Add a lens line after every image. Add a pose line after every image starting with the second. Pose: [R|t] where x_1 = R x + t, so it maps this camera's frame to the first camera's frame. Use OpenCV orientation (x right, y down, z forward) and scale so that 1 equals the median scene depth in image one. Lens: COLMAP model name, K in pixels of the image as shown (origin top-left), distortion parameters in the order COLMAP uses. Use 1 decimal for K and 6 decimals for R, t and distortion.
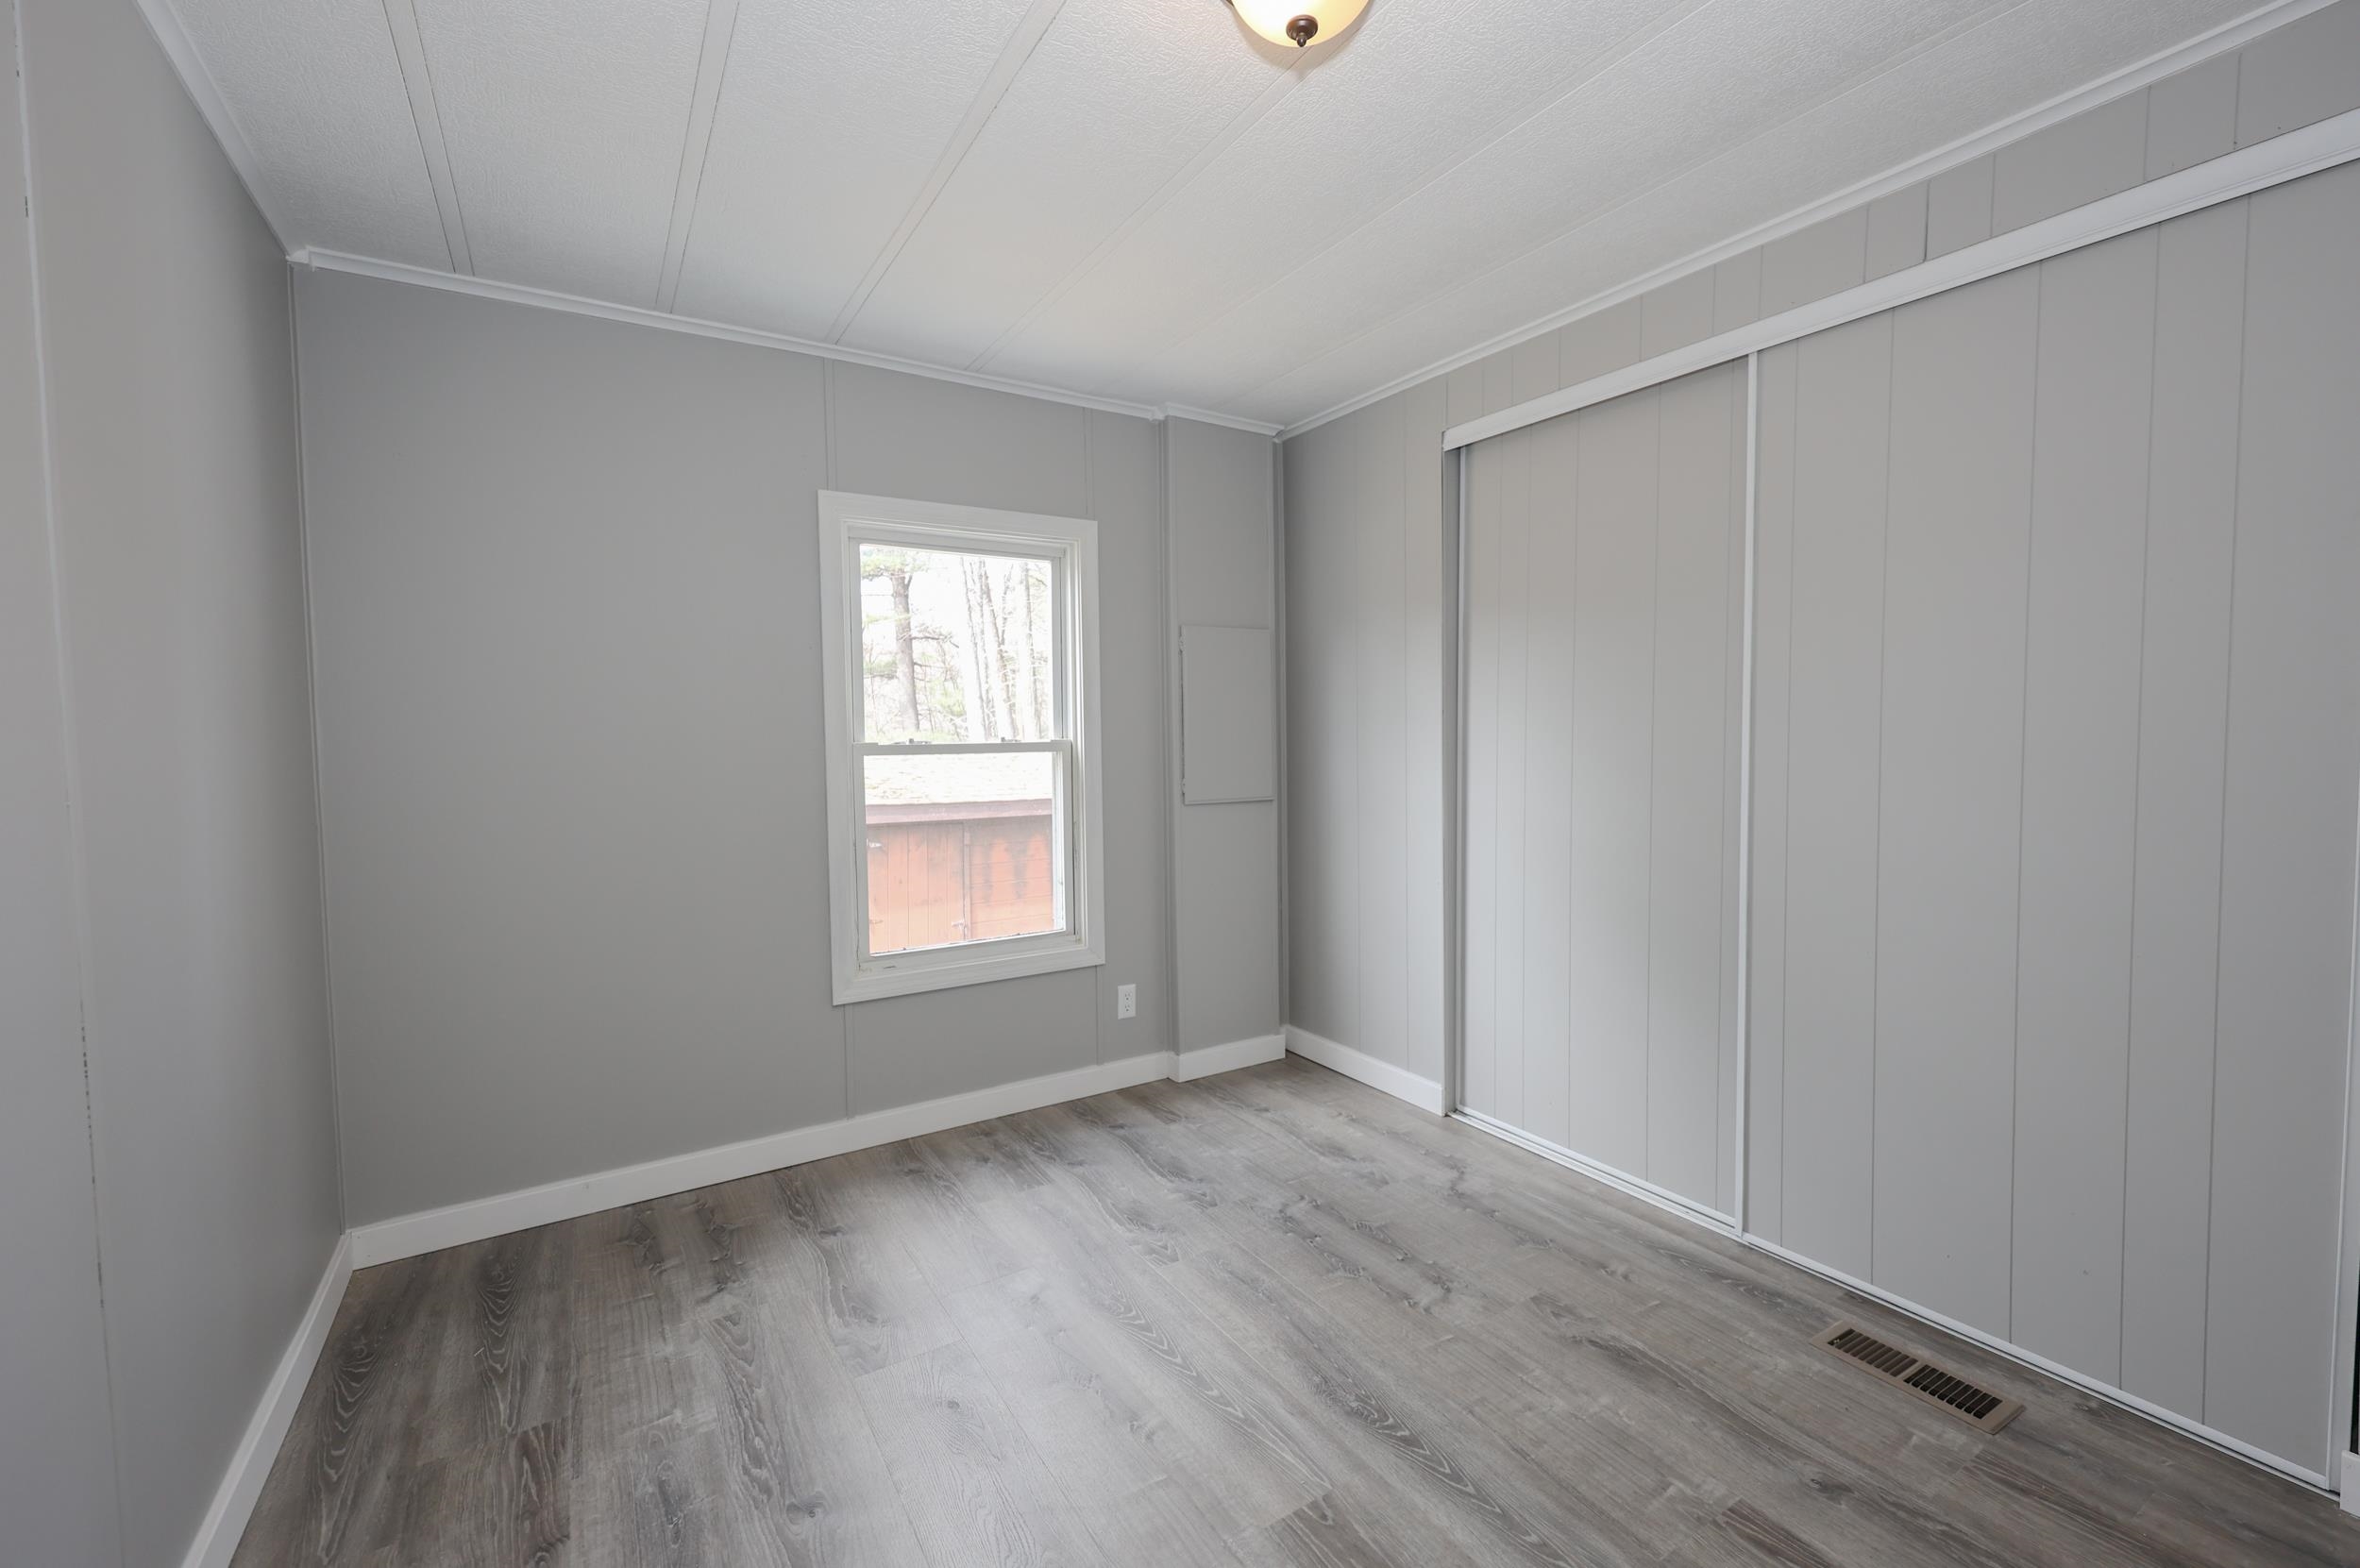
lens RADIAL K [[980.7, 0, 1180.8], [0, 980.7, 773.5], [0, 0, 1]] dist [0.004014, -0.000132]
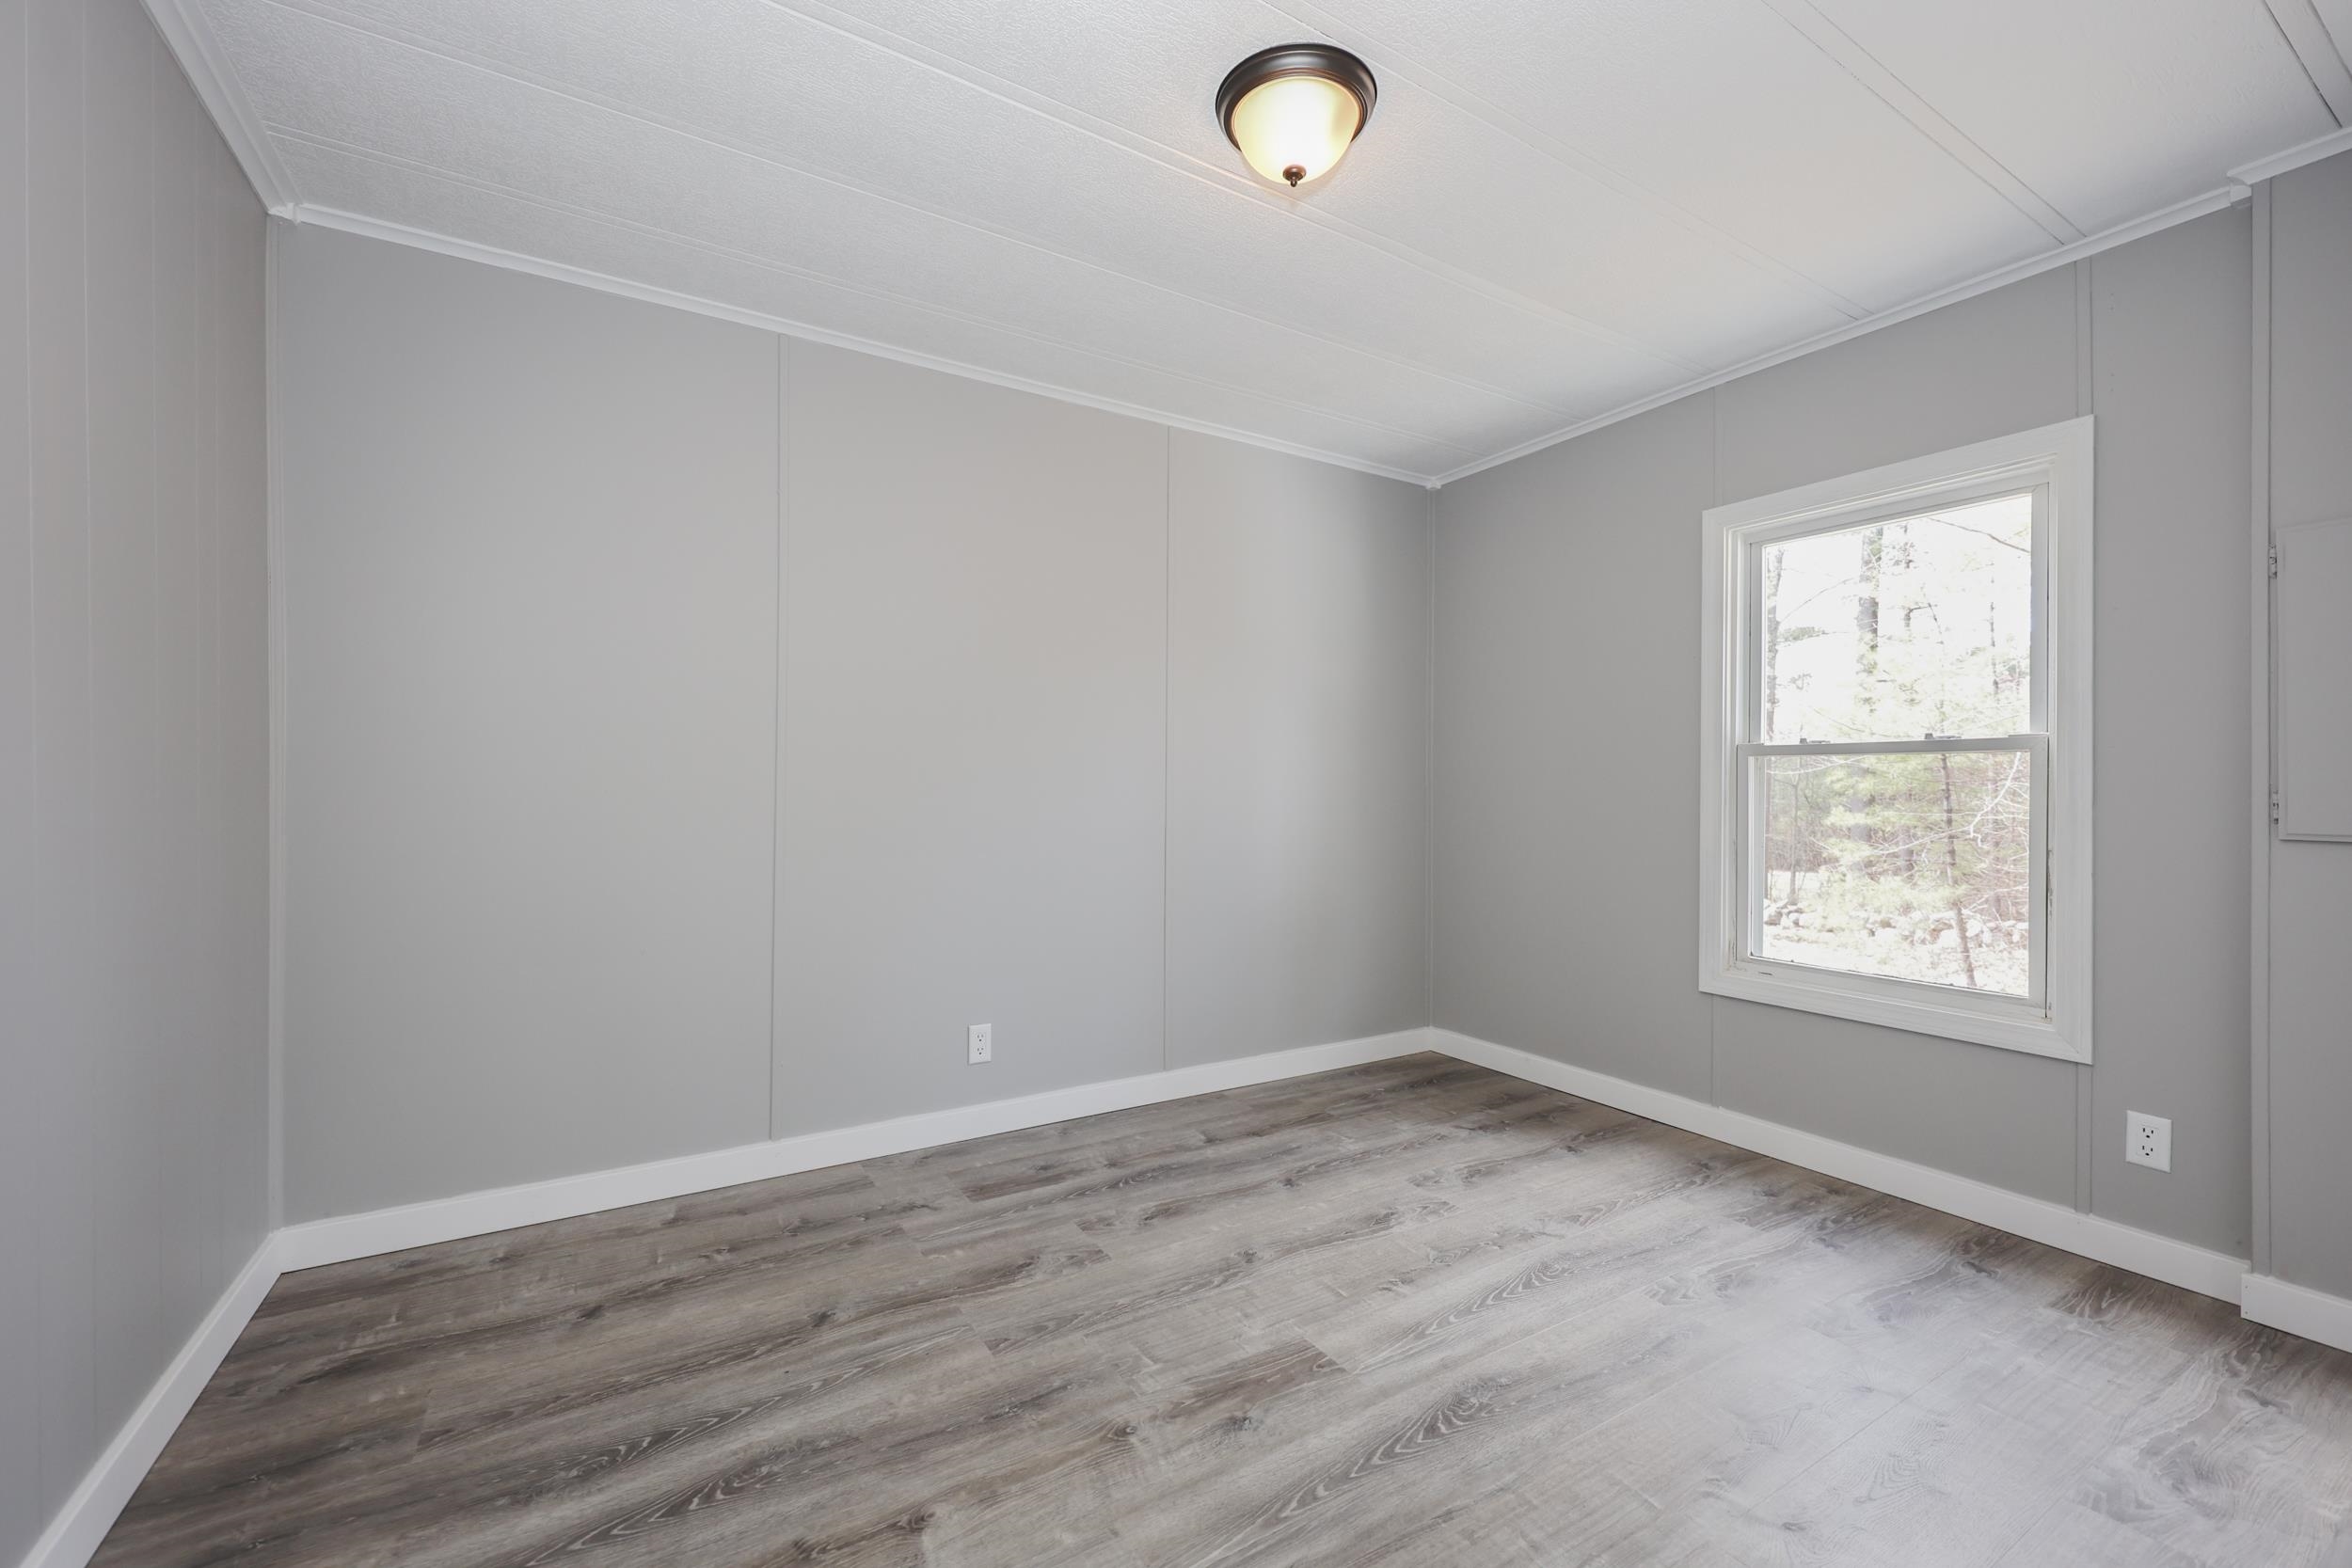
lens RADIAL K [[977.2, 0, 1171.5], [0, 977.2, 782.5], [0, 0, 1]] dist [0.004014, -0.000132]
pose [[-0.024940, 0.005204, -0.999675, 0.916307], [-0.049131, 0.998772, 0.006425, 0.042041], [0.998481, 0.049275, -0.024654, 0.568897]]
